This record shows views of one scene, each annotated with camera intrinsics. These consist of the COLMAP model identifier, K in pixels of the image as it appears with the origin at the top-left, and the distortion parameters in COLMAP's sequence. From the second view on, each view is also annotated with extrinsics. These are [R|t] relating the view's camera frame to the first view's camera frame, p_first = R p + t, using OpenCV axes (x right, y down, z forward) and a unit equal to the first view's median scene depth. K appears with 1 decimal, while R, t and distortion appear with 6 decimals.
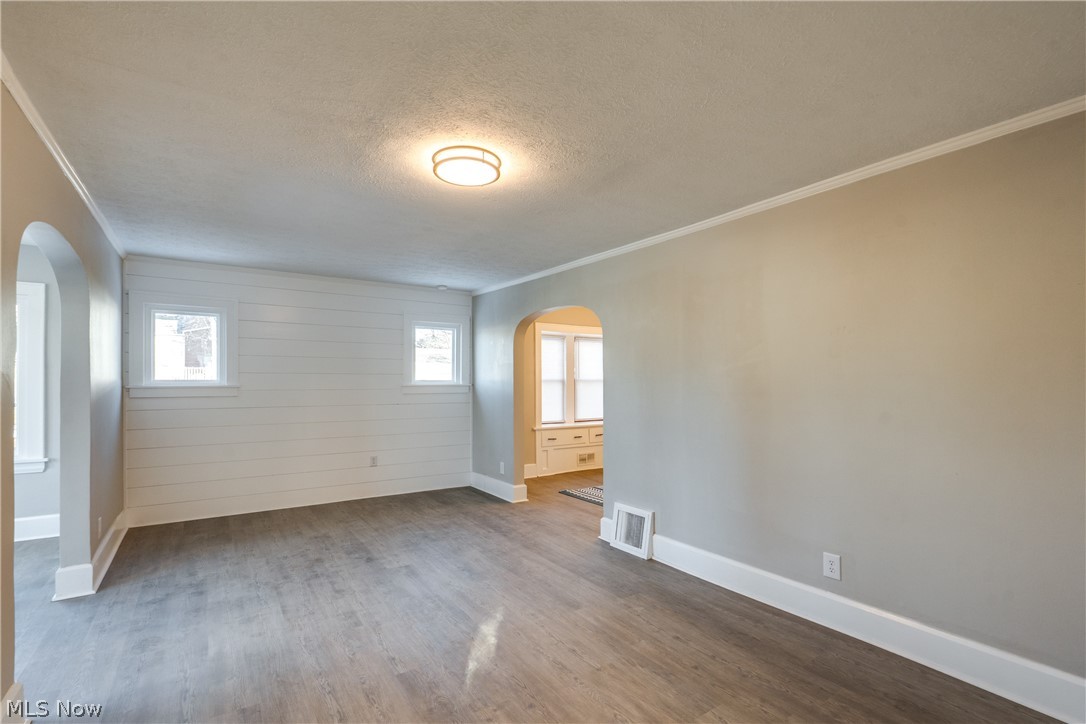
lens RADIAL K [[500.3, 0, 545.3], [0, 500.3, 383.1], [0, 0, 1]] dist [-0.004933, 0.001689]
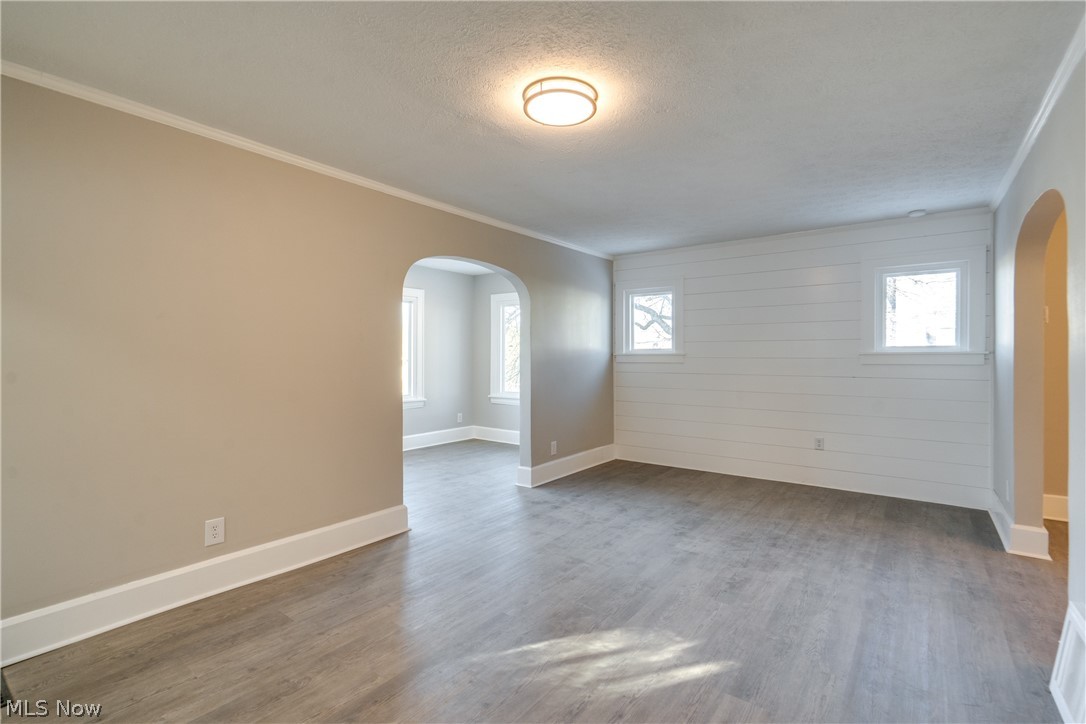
lens RADIAL K [[500.3, 0, 545.2], [0, 500.3, 356.8], [0, 0, 1]] dist [-0.004933, 0.001689]
pose [[0.330605, -0.001318, -0.943768, 0.356121], [-0.003590, 0.999990, -0.002654, 0.017258], [0.943762, 0.004265, 0.330597, 0.347989]]
